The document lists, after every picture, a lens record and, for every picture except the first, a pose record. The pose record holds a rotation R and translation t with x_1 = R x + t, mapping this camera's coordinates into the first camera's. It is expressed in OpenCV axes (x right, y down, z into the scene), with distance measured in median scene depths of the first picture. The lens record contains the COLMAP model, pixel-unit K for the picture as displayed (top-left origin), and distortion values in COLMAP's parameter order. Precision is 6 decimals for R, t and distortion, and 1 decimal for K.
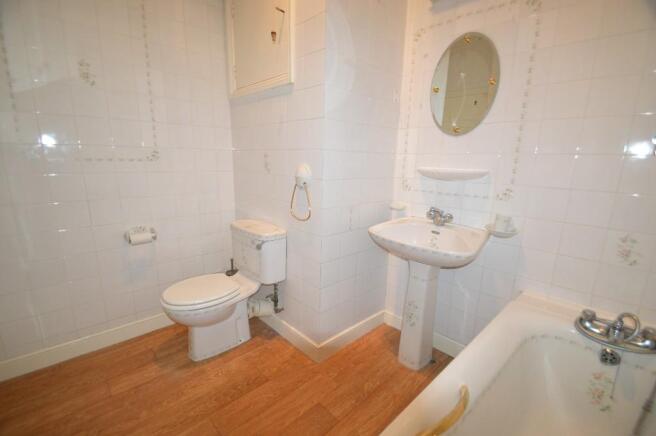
lens RADIAL K [[290.8, 0, 325.7], [0, 290.8, 225.4], [0, 0, 1]] dist [0.017827, -0.017345]
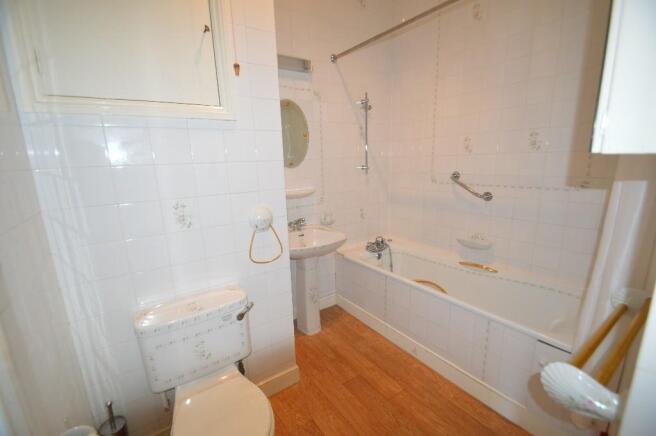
lens RADIAL K [[290.8, 0, 325.7], [0, 290.8, 225.4], [0, 0, 1]] dist [0.017827, -0.017345]
pose [[0.155765, -0.247858, 0.956192, -0.950590], [0.254495, 0.945398, 0.203603, -0.281386], [-0.954447, 0.211632, 0.210339, 0.586100]]
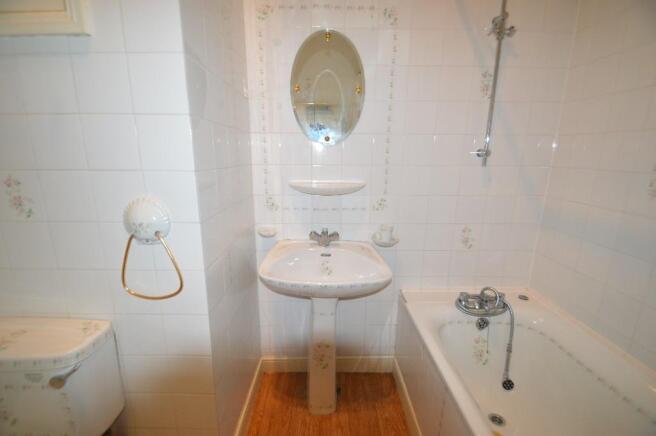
lens RADIAL K [[290.8, 0, 325.7], [0, 290.8, 225.4], [0, 0, 1]] dist [0.017827, -0.017345]
pose [[0.684131, -0.189965, 0.704186, -0.227285], [0.170340, 0.980401, 0.098989, -0.151973], [-0.709188, 0.052230, 0.703082, 0.381311]]
